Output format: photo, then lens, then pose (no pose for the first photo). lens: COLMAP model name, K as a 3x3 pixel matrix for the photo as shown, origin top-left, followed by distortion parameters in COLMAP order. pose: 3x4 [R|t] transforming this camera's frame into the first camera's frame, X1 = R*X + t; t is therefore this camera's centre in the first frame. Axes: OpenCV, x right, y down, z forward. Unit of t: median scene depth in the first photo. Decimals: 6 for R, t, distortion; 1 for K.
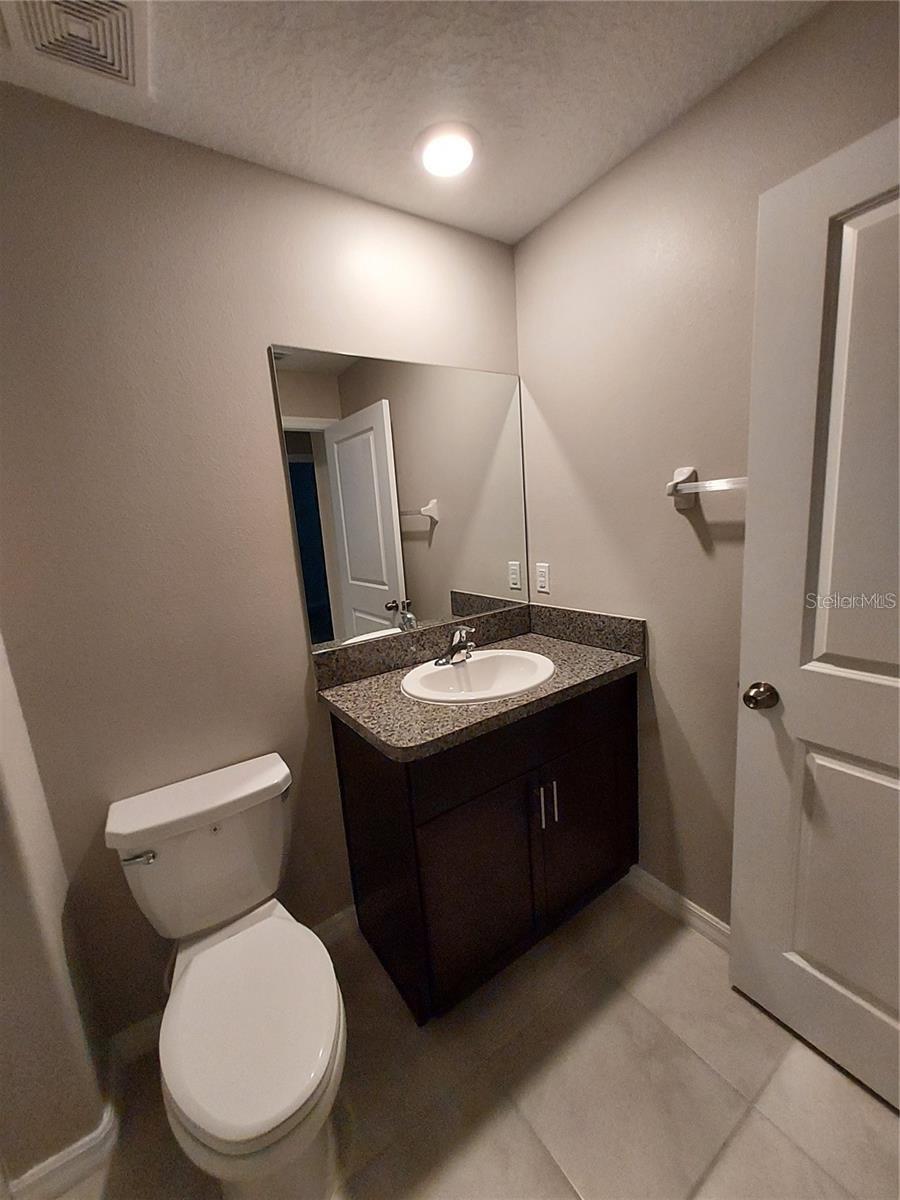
lens RADIAL K [[463.8, 0, 445.1], [0, 463.8, 603.1], [0, 0, 1]] dist [0.004550, 0.000157]
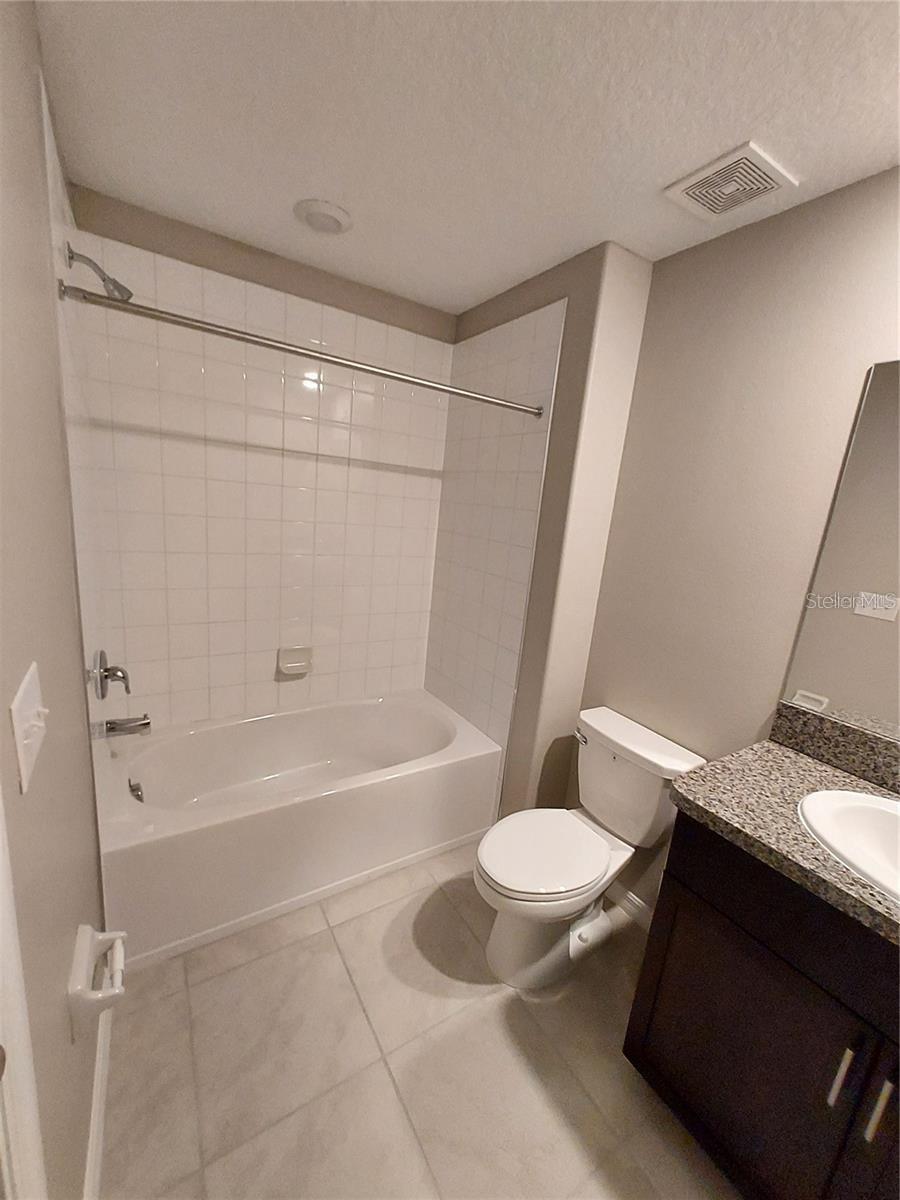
lens RADIAL K [[463.8, 0, 445.1], [0, 463.8, 603.1], [0, 0, 1]] dist [0.004550, 0.000157]
pose [[-0.023729, 0.288187, -0.957280, 0.658456], [-0.271091, 0.919818, 0.283629, -0.176445], [0.962261, 0.266240, 0.056299, 0.304025]]
